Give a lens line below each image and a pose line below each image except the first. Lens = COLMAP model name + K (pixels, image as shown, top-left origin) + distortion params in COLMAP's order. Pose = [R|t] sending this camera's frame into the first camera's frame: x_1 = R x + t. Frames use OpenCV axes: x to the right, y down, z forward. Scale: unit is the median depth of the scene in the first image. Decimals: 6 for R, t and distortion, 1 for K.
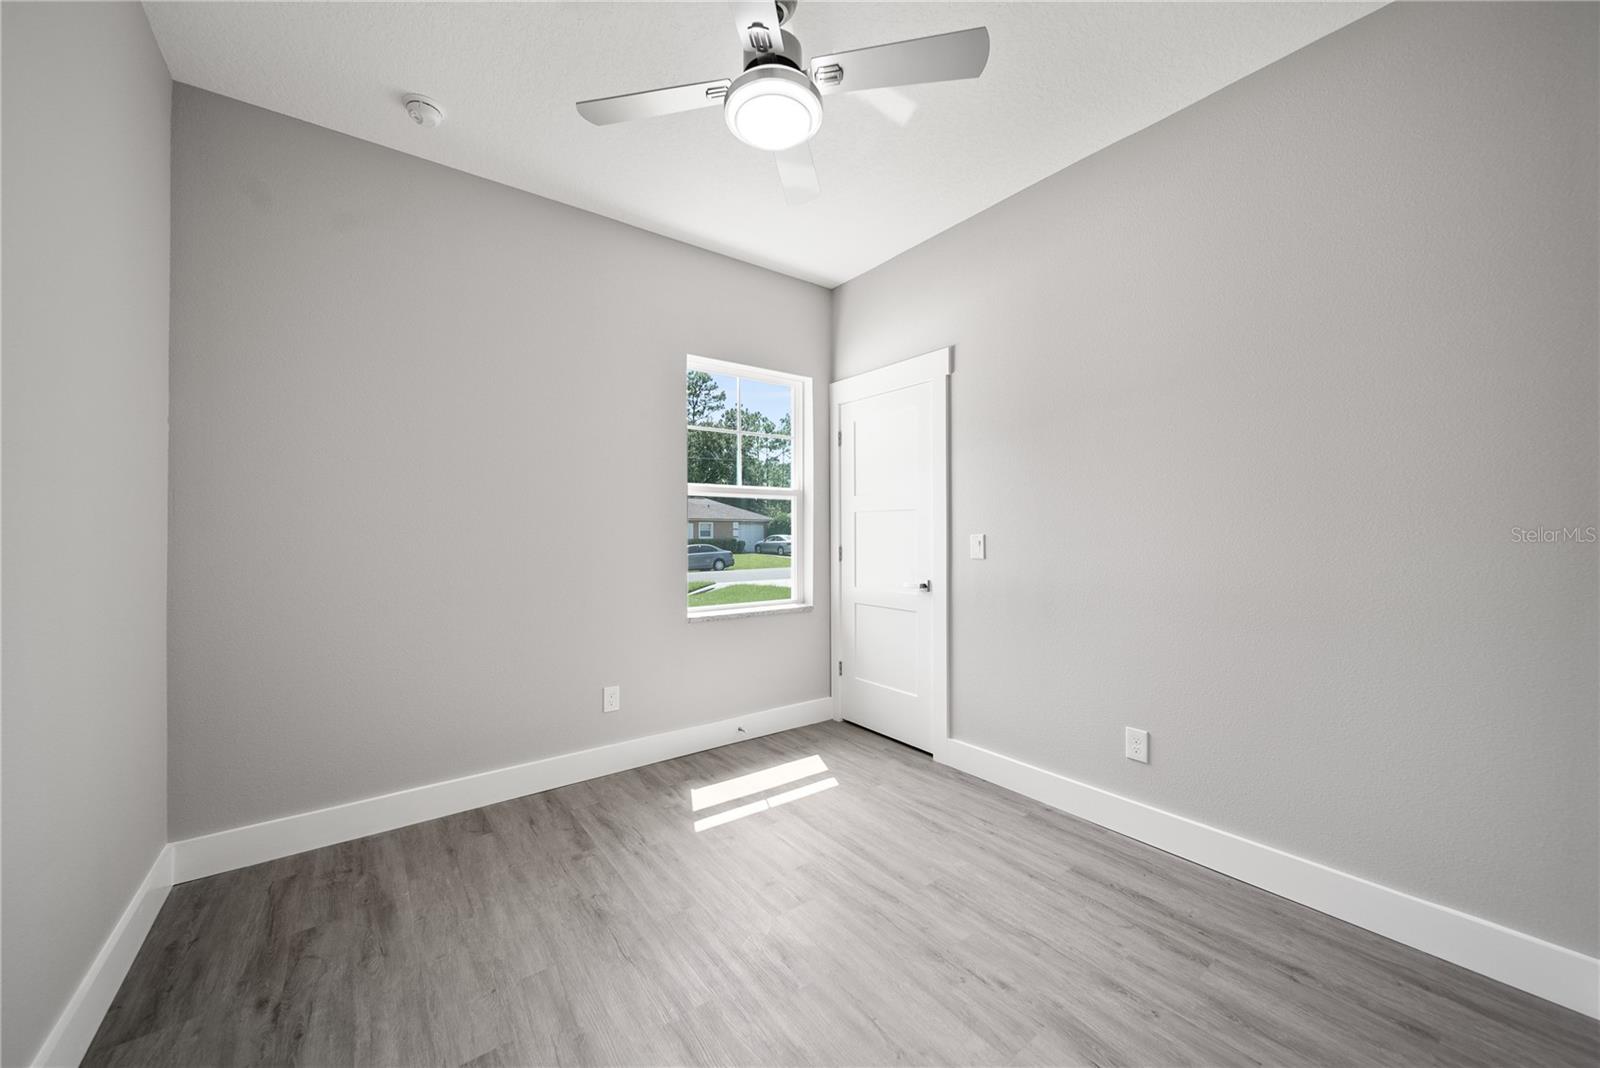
lens RADIAL K [[617.3, 0, 801.3], [0, 617.3, 527.7], [0, 0, 1]] dist [-0.000576, -0.000074]
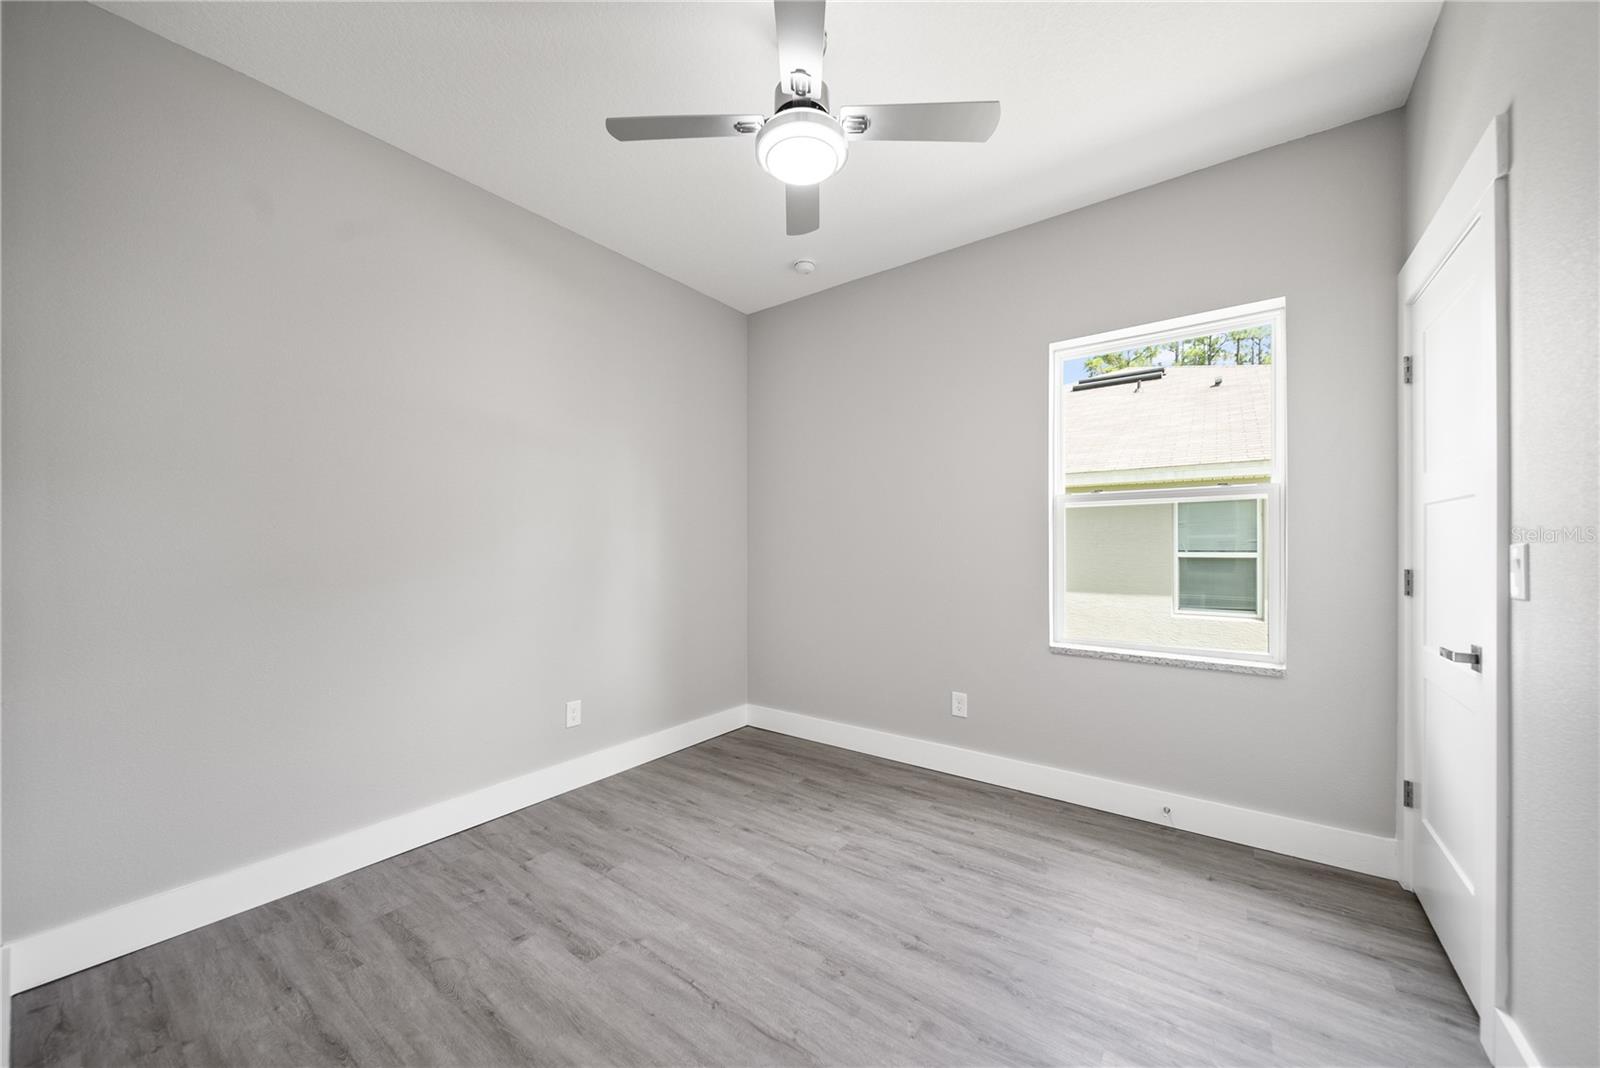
lens RADIAL K [[584.8, 0, 801.8], [0, 584.8, 541.1], [0, 0, 1]] dist [0.000256, -0.000011]
pose [[0.306383, 0.000682, -0.951908, 0.770682], [-0.006913, 0.999975, -0.001509, -0.001923], [0.951883, 0.007043, 0.306380, 0.577465]]
